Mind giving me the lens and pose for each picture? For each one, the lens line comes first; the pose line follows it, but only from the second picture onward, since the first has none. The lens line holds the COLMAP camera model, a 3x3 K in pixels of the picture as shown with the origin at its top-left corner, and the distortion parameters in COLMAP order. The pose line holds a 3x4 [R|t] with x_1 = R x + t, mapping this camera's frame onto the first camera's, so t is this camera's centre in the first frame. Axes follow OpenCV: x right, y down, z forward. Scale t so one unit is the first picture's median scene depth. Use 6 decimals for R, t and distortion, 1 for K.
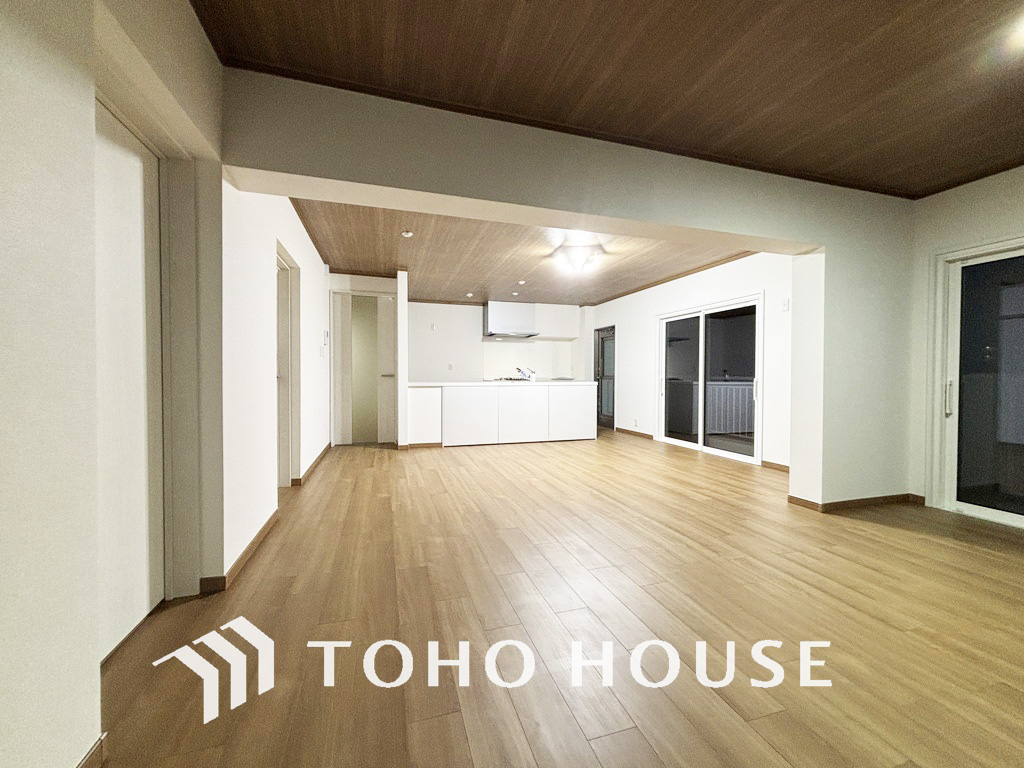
lens RADIAL K [[415.4, 0, 512.9], [0, 415.4, 380.2], [0, 0, 1]] dist [0.002014, -0.000510]
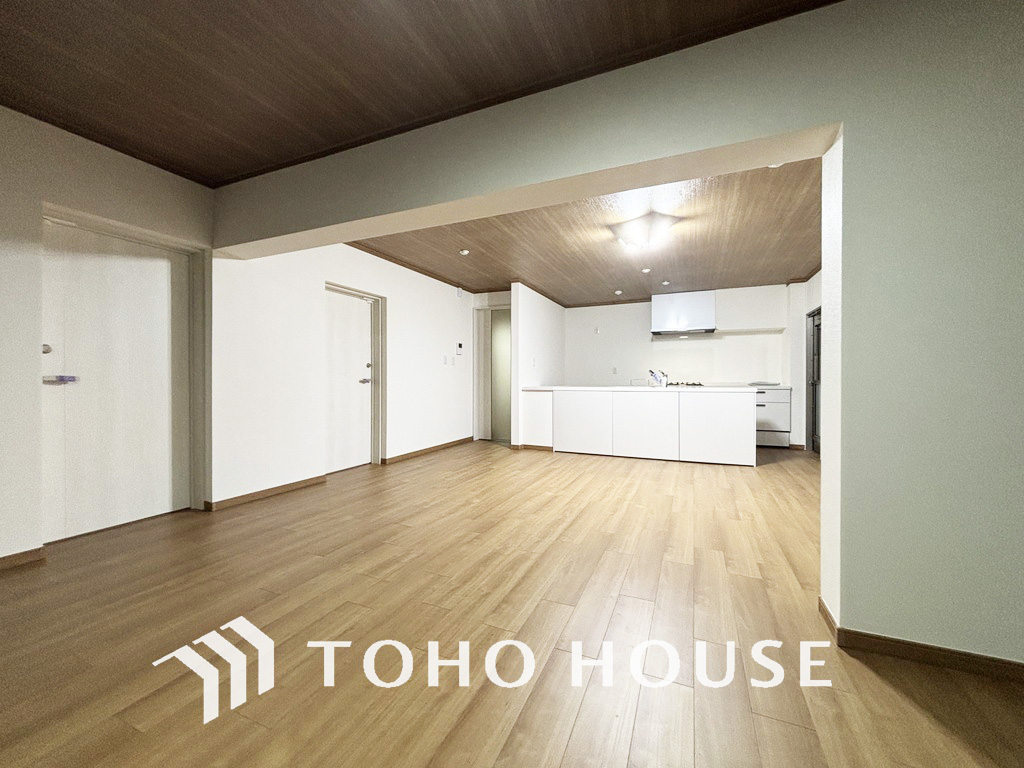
lens RADIAL K [[415.4, 0, 510.1], [0, 415.4, 384.1], [0, 0, 1]] dist [0.002014, -0.000510]
pose [[0.740688, 0.001648, -0.671847, 0.441928], [-0.005435, 0.999979, -0.003539, 0.002919], [0.671827, 0.006273, 0.740682, 0.202081]]
